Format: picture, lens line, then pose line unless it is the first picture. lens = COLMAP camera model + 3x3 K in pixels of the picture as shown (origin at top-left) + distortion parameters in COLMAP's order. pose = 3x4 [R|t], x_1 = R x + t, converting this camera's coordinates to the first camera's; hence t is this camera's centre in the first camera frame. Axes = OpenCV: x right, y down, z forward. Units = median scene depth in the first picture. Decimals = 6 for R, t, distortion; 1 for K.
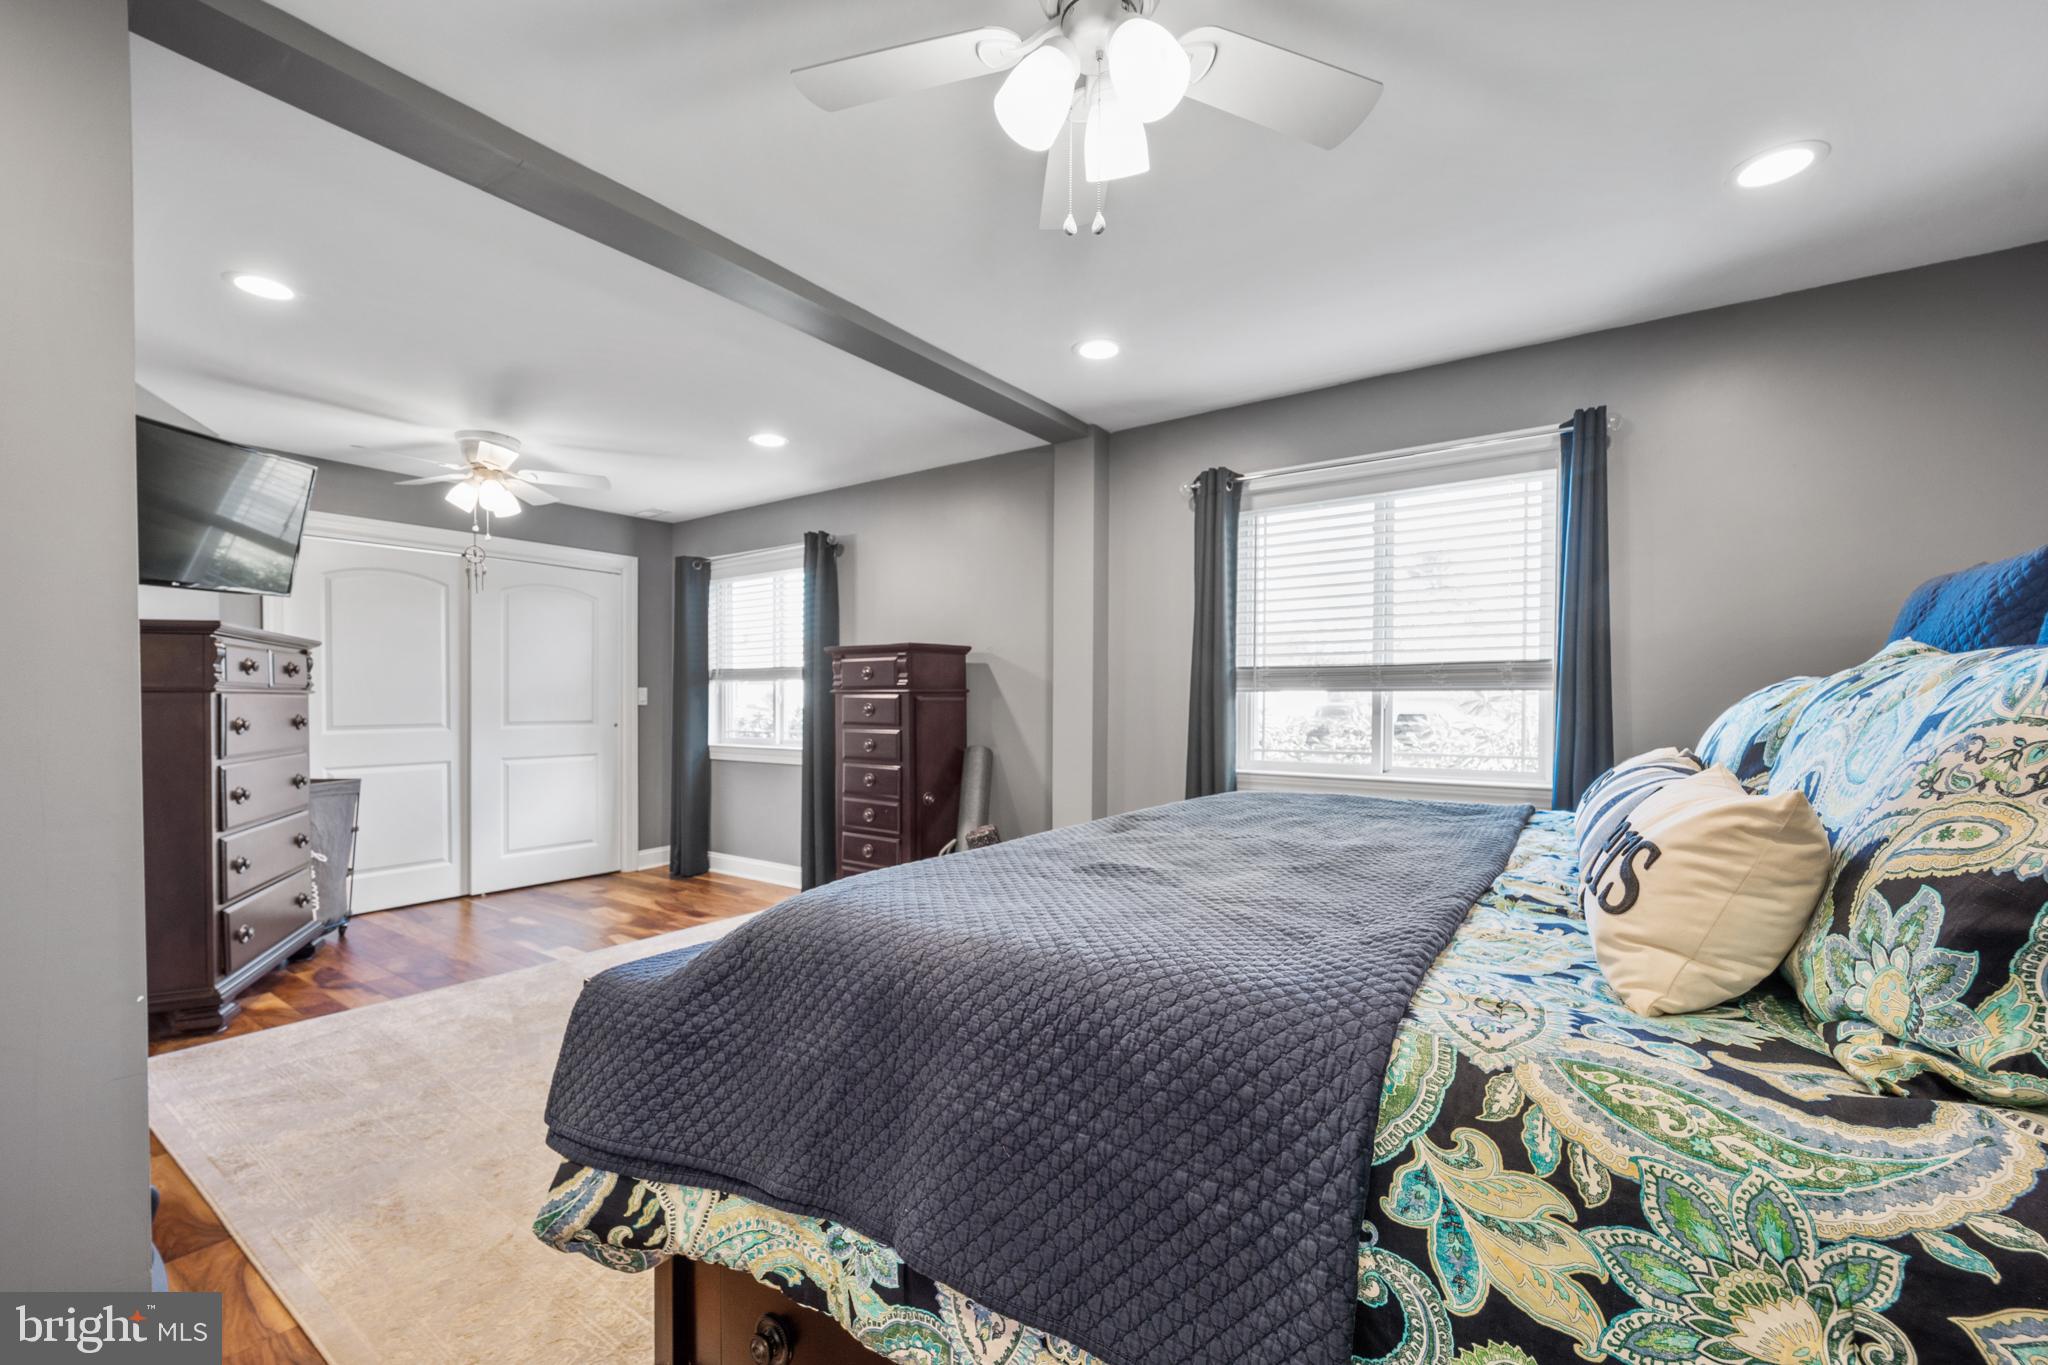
lens RADIAL K [[836.5, 0, 1023.0], [0, 836.5, 705.9], [0, 0, 1]] dist [-0.005956, 0.000121]
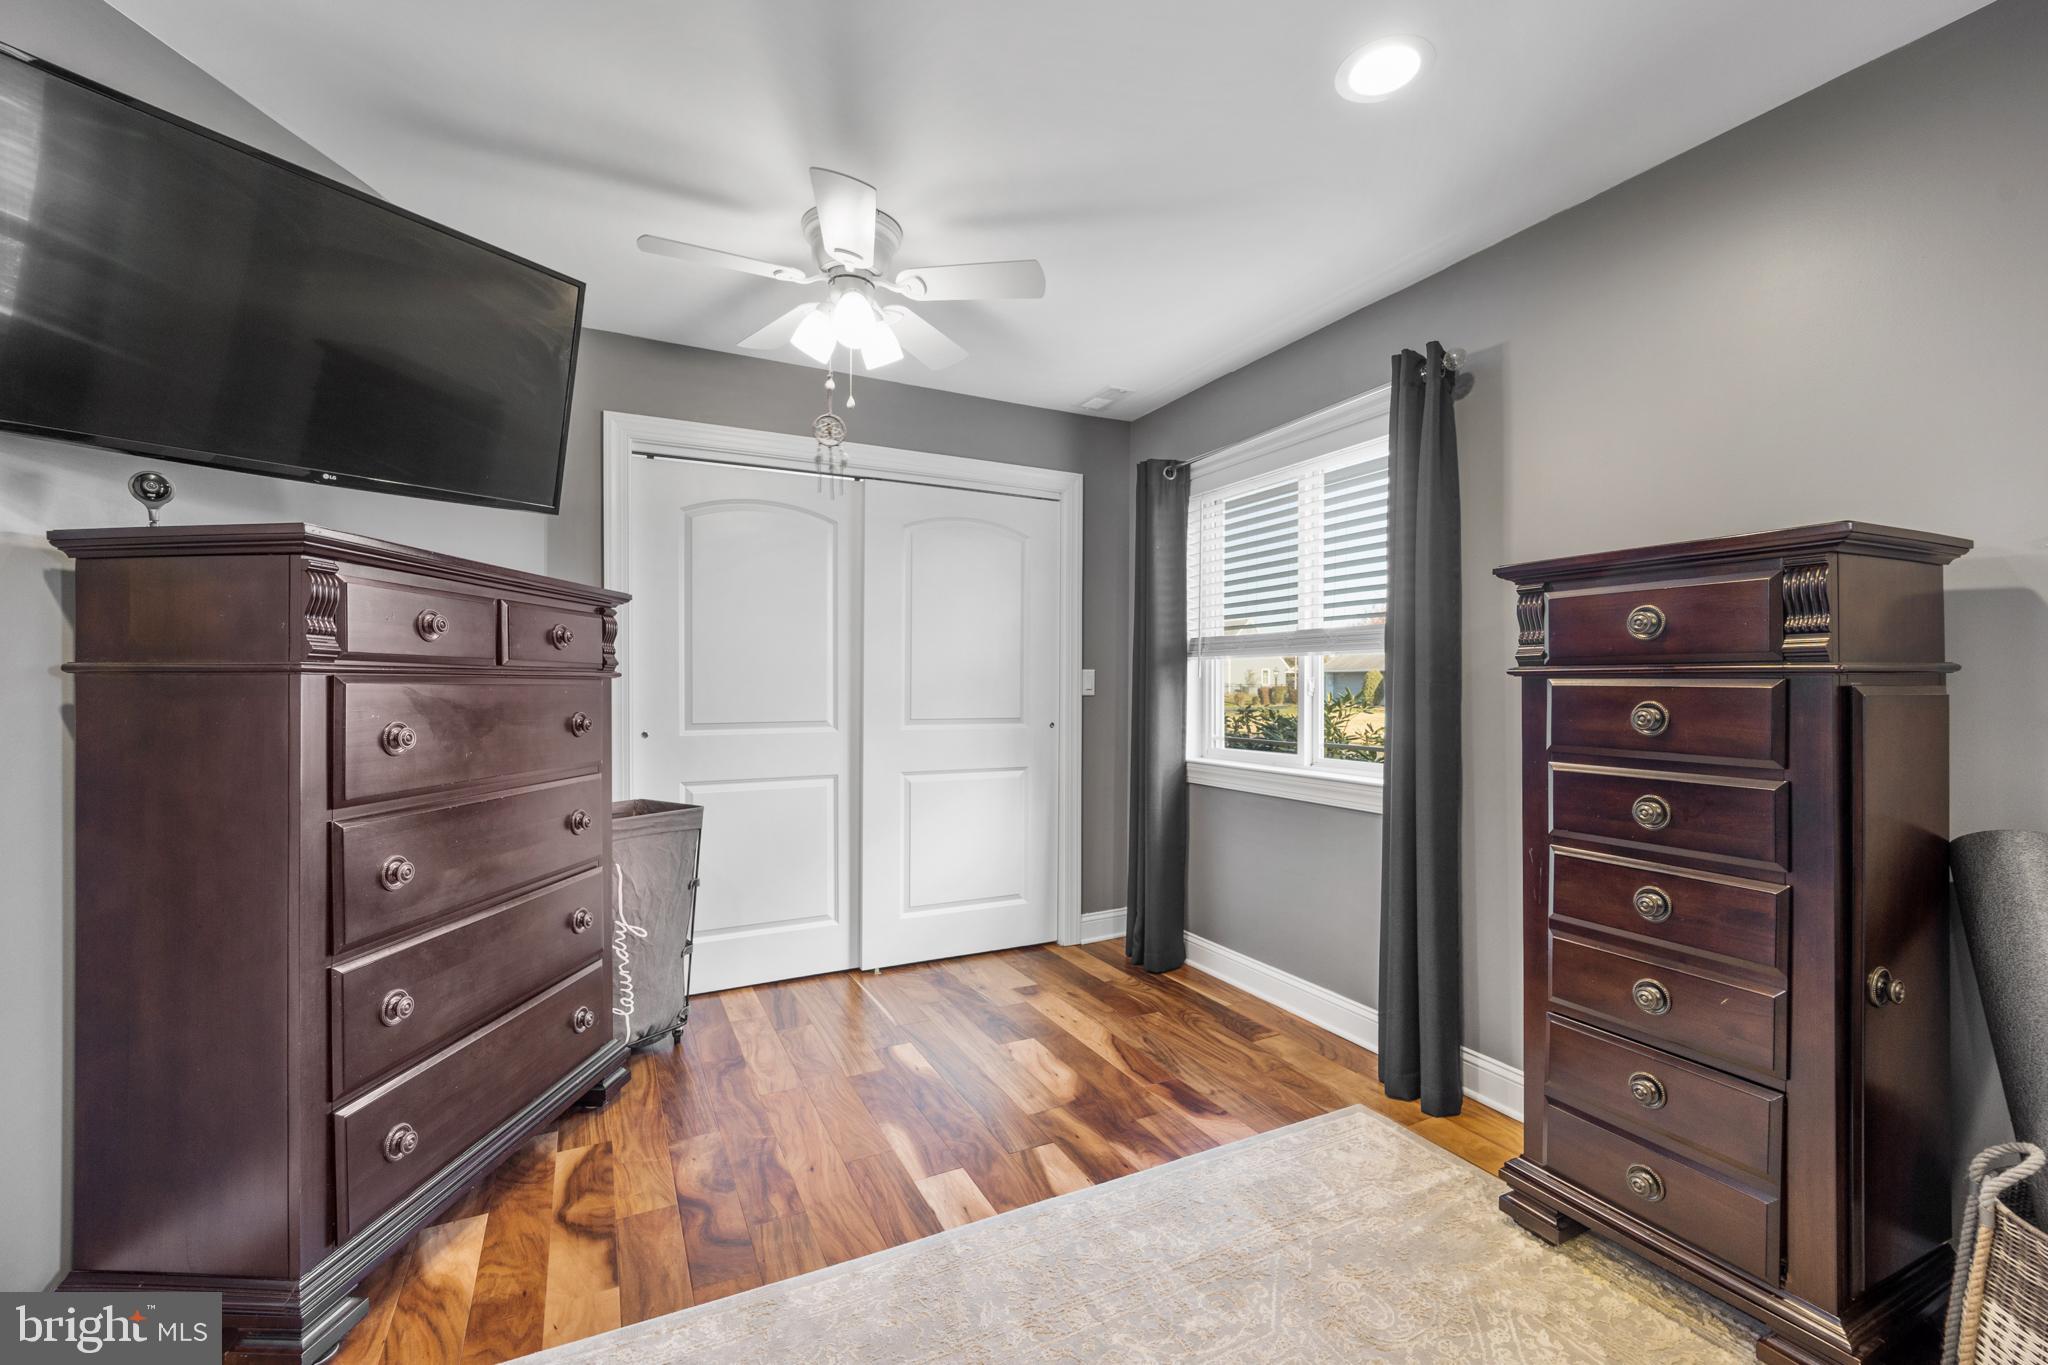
lens RADIAL K [[836.5, 0, 1020.1], [0, 836.5, 684.4], [0, 0, 1]] dist [-0.005956, 0.000121]
pose [[0.881860, 0.001479, -0.471510, -0.218962], [-0.005159, 0.999965, -0.006512, -0.005595], [0.471484, 0.008175, 0.881837, 0.448190]]
